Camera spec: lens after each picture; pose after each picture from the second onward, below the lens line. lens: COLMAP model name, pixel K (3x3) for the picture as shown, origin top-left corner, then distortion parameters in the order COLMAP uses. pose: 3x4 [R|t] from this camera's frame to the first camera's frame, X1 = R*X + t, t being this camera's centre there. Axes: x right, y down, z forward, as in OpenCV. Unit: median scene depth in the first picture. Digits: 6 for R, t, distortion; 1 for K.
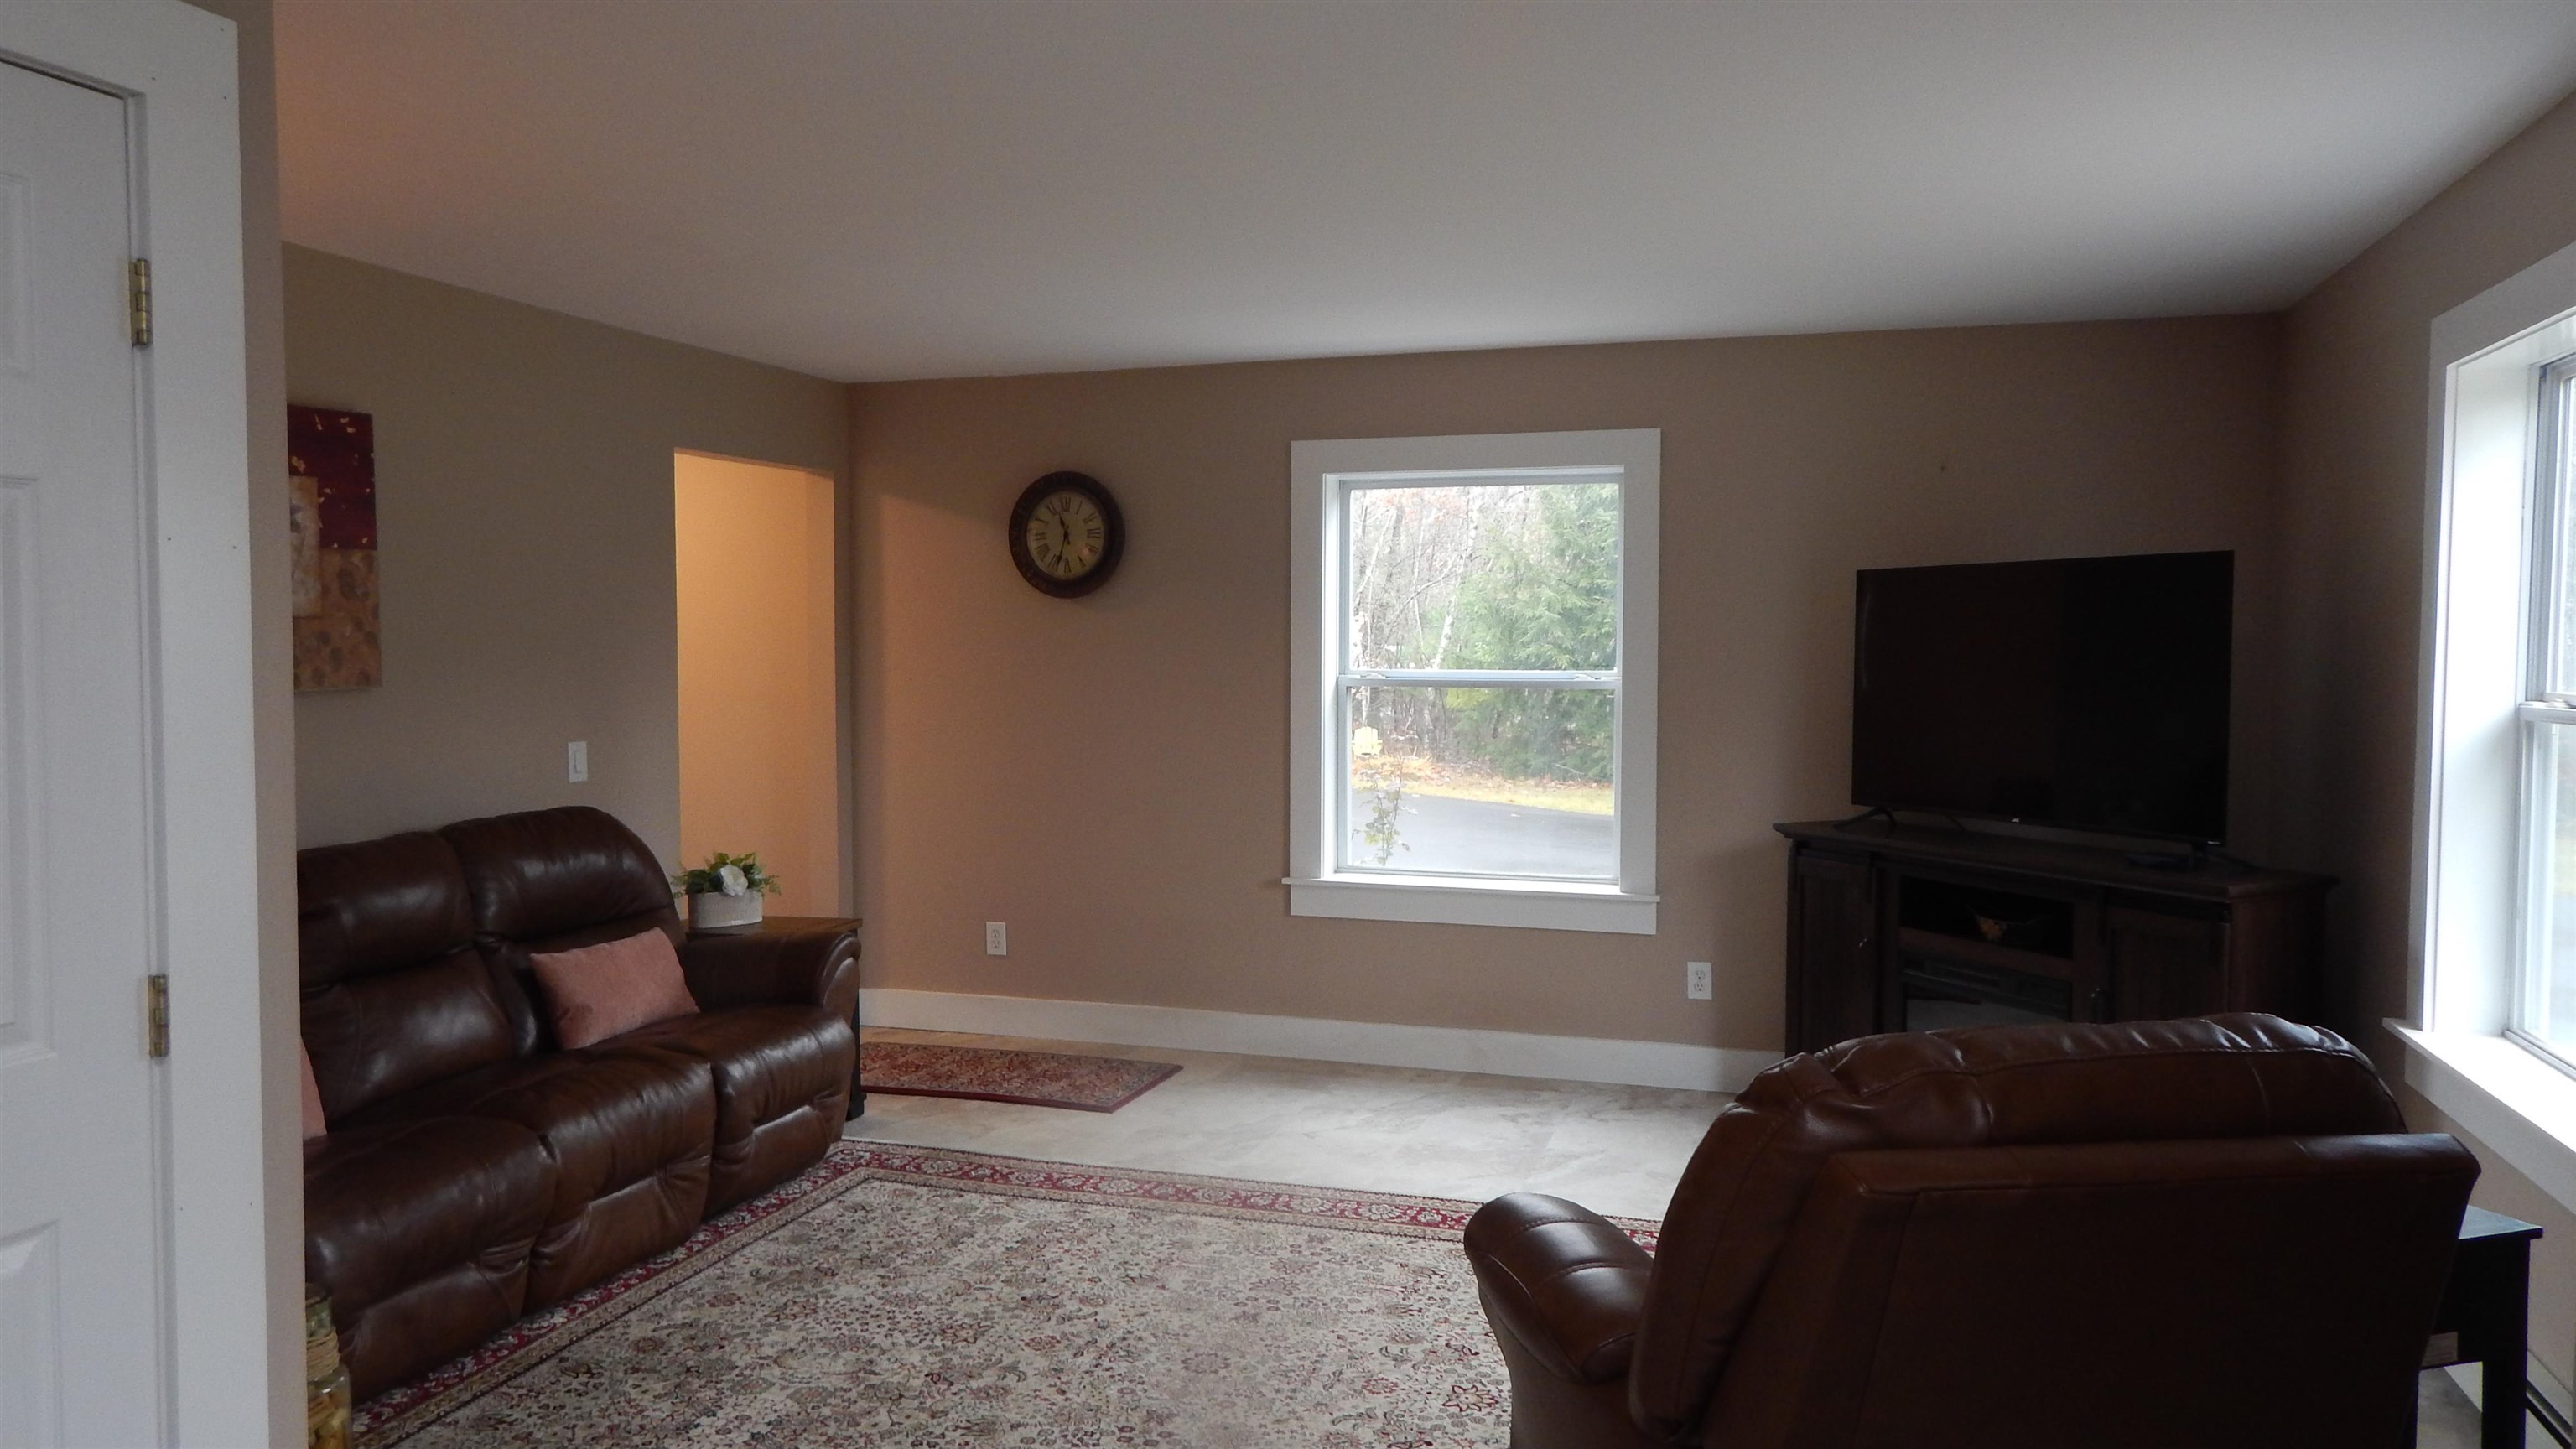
lens RADIAL K [[1735.3, 0, 1289.3], [0, 1735.3, 730.1], [0, 0, 1]] dist [0.008450, 0.000459]
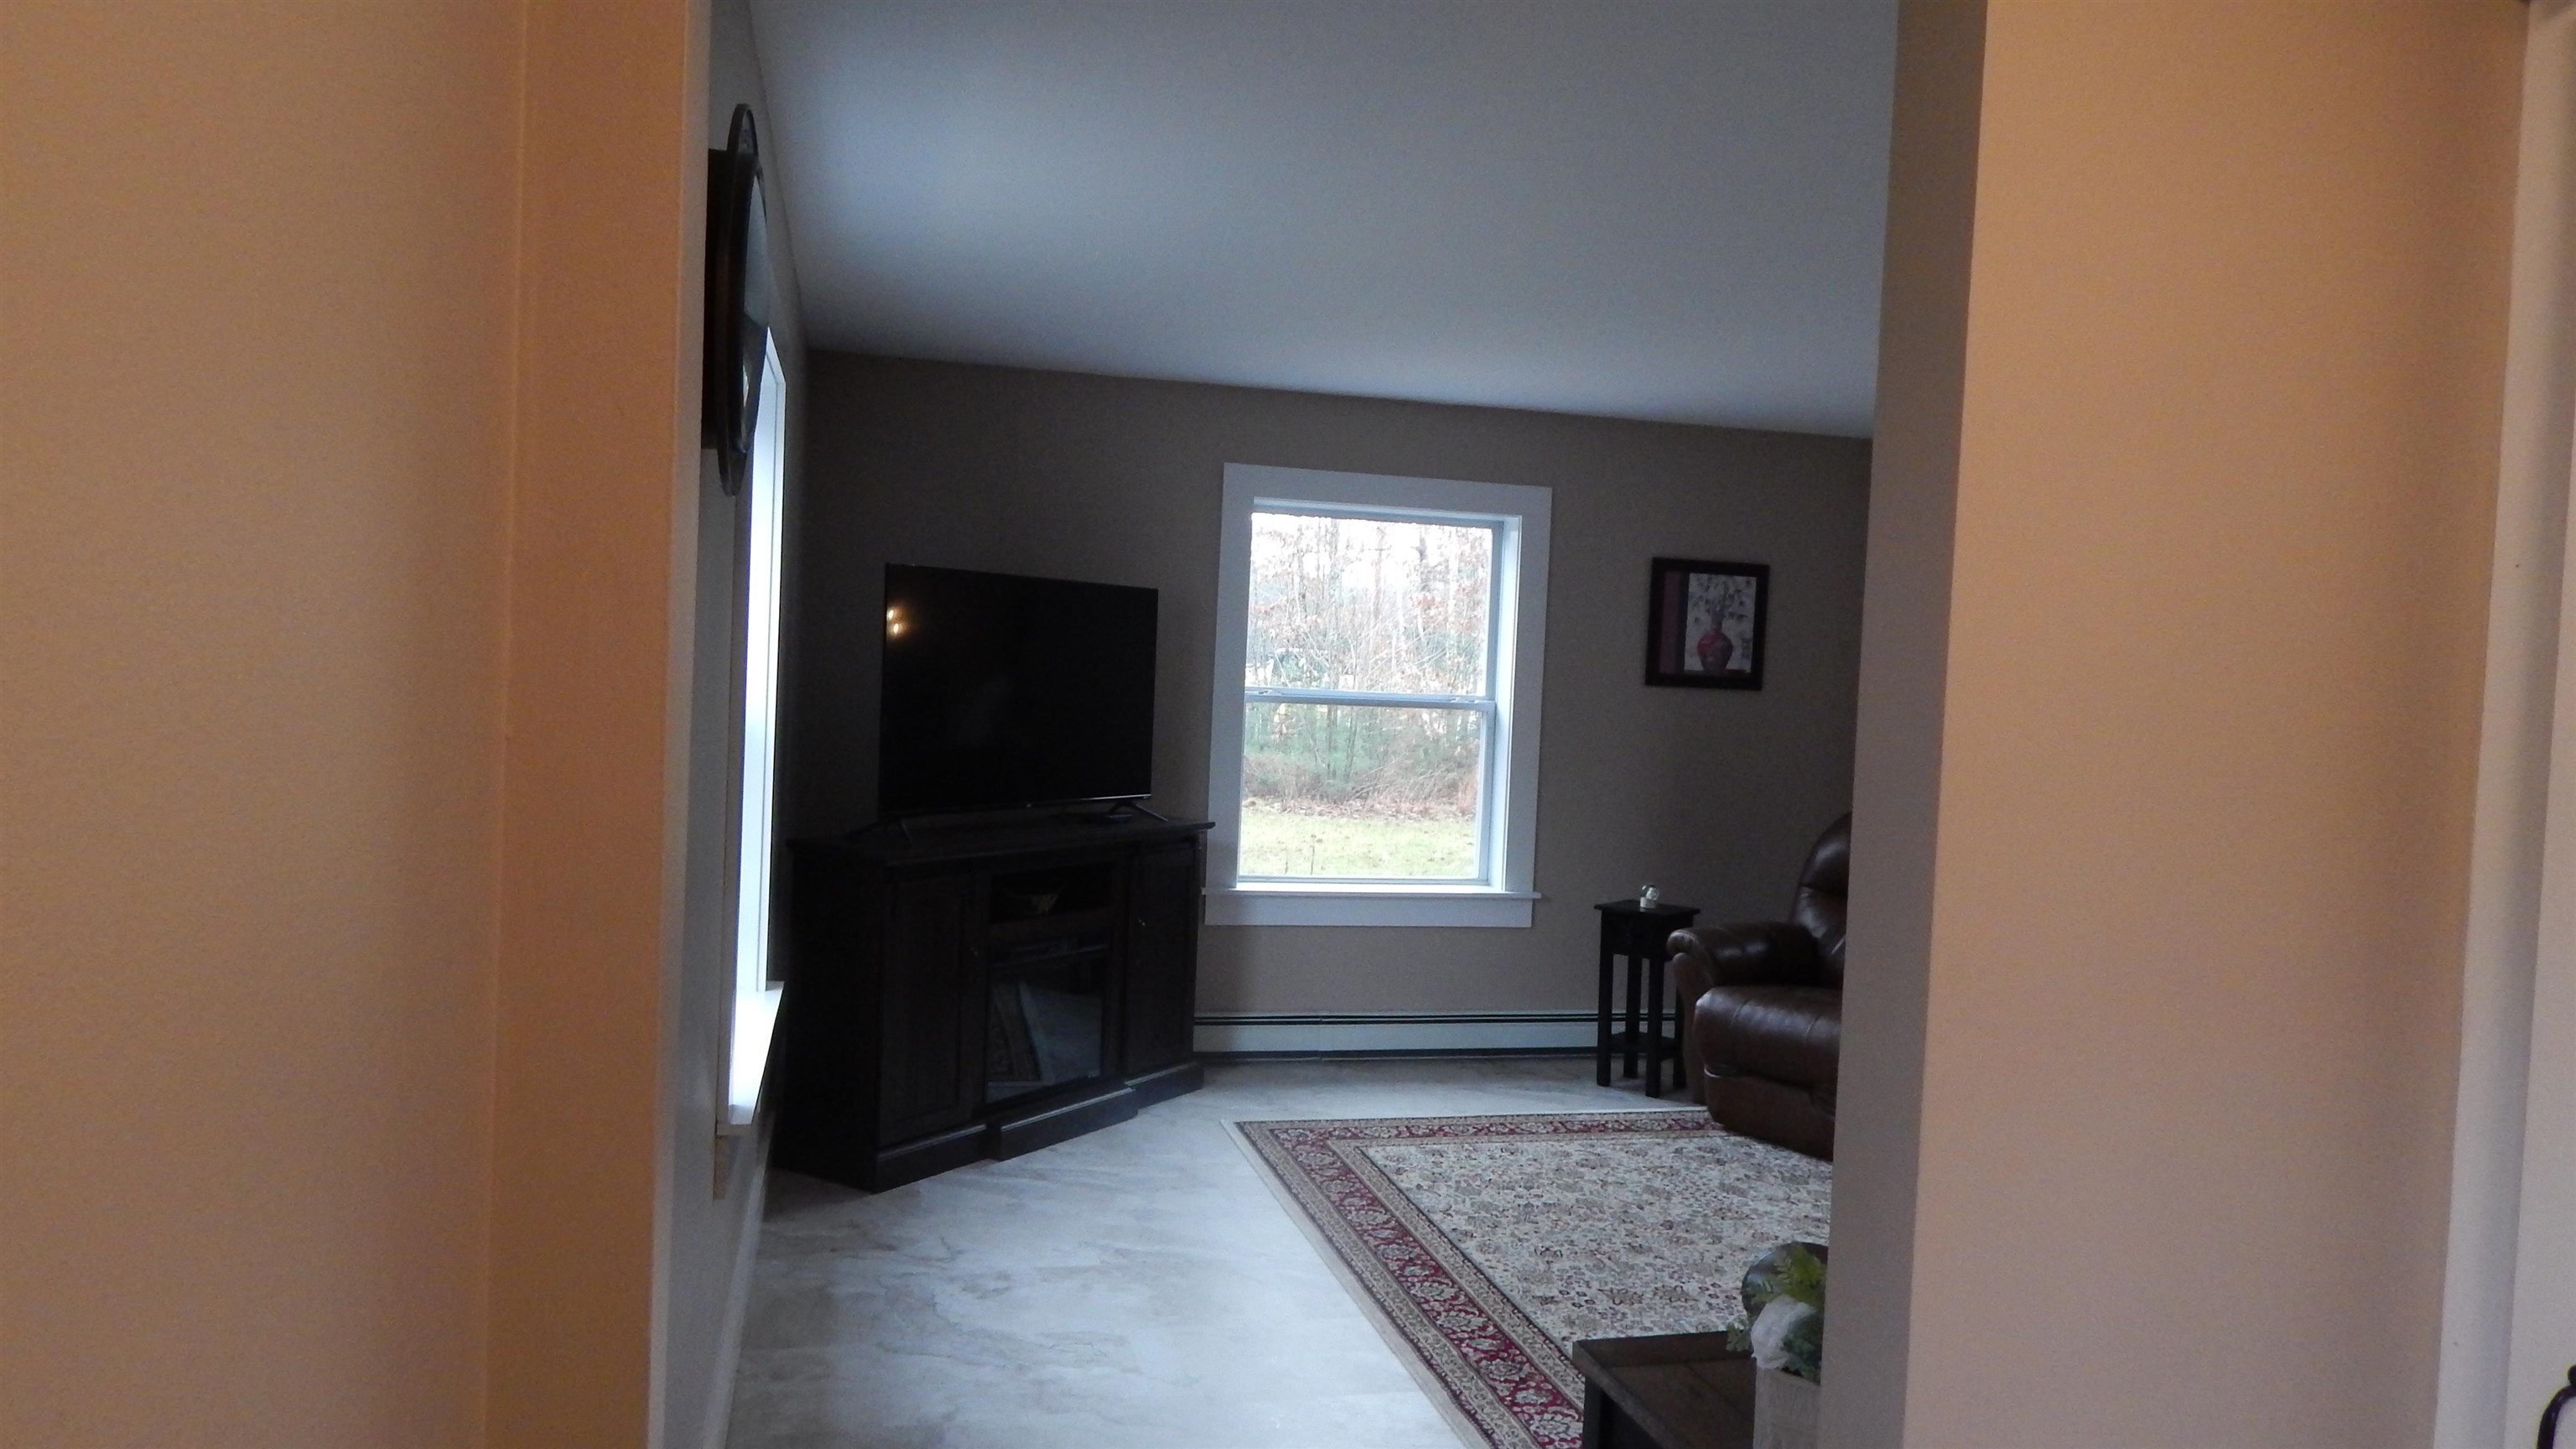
lens RADIAL K [[1735.3, 0, 1289.1], [0, 1735.3, 721.3], [0, 0, 1]] dist [0.008450, 0.000459]
pose [[-0.541175, -0.040588, 0.839930, -0.554813], [-0.000947, 0.998863, 0.047658, -0.052167], [-0.840910, 0.024996, -0.540598, 1.309629]]
